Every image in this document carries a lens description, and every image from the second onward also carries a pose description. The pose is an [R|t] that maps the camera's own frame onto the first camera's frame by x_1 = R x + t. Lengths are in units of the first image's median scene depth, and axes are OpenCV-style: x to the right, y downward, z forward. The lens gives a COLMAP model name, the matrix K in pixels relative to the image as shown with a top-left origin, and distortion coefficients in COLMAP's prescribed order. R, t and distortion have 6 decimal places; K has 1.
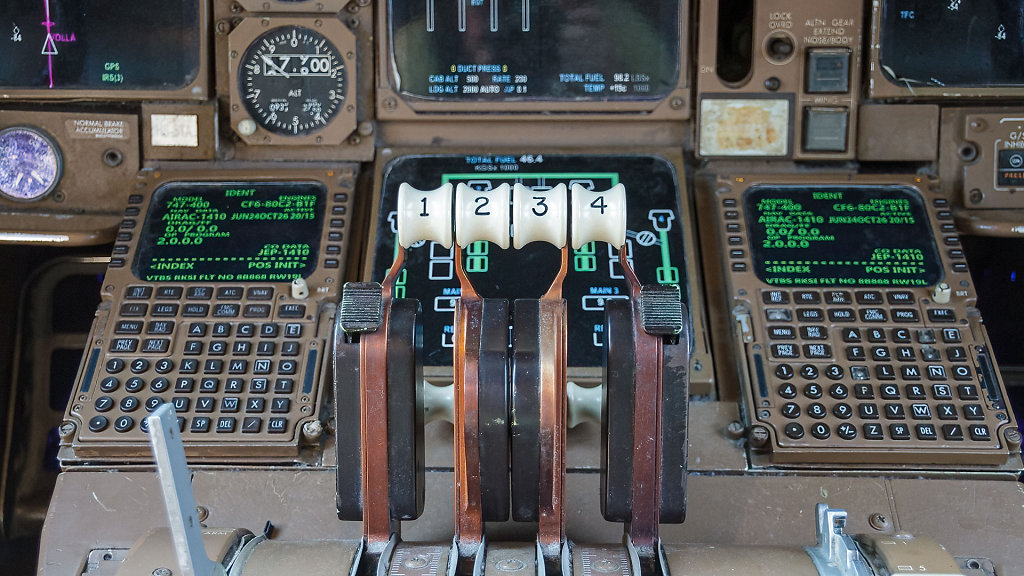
lens RADIAL K [[1549.9, 0, 486.2], [0, 1549.9, 288.2], [0, 0, 1]] dist [0.113691, 0.023060]
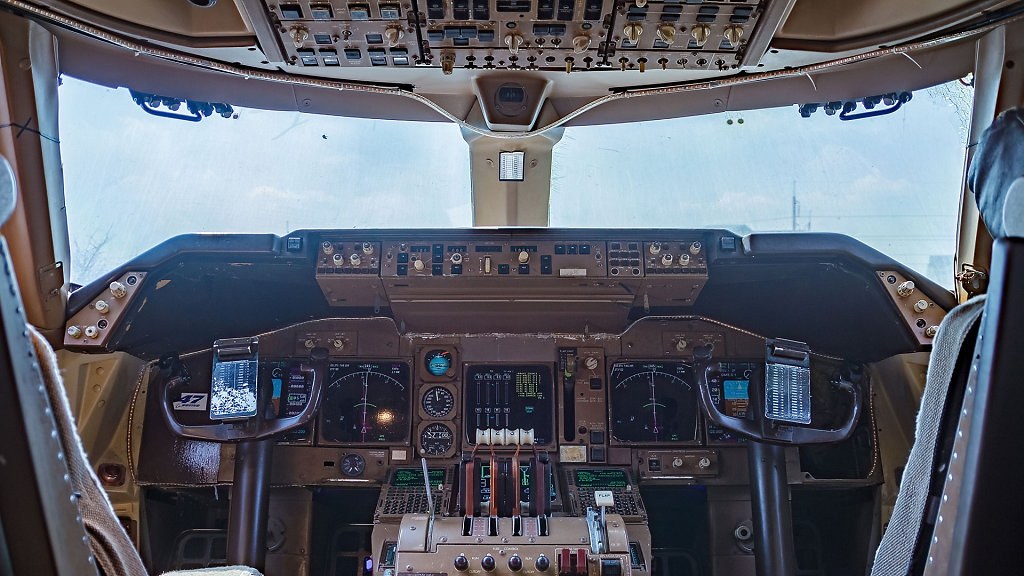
lens RADIAL K [[854.4, 0, 512.0], [0, 854.4, 288.0], [0, 0, 1]] dist [0.010300, 0.001685]
pose [[0.999259, 0.013360, 0.036102, -0.034163], [0.005940, 0.873092, -0.487519, 0.473000], [-0.038033, 0.487372, 0.872366, -0.747009]]
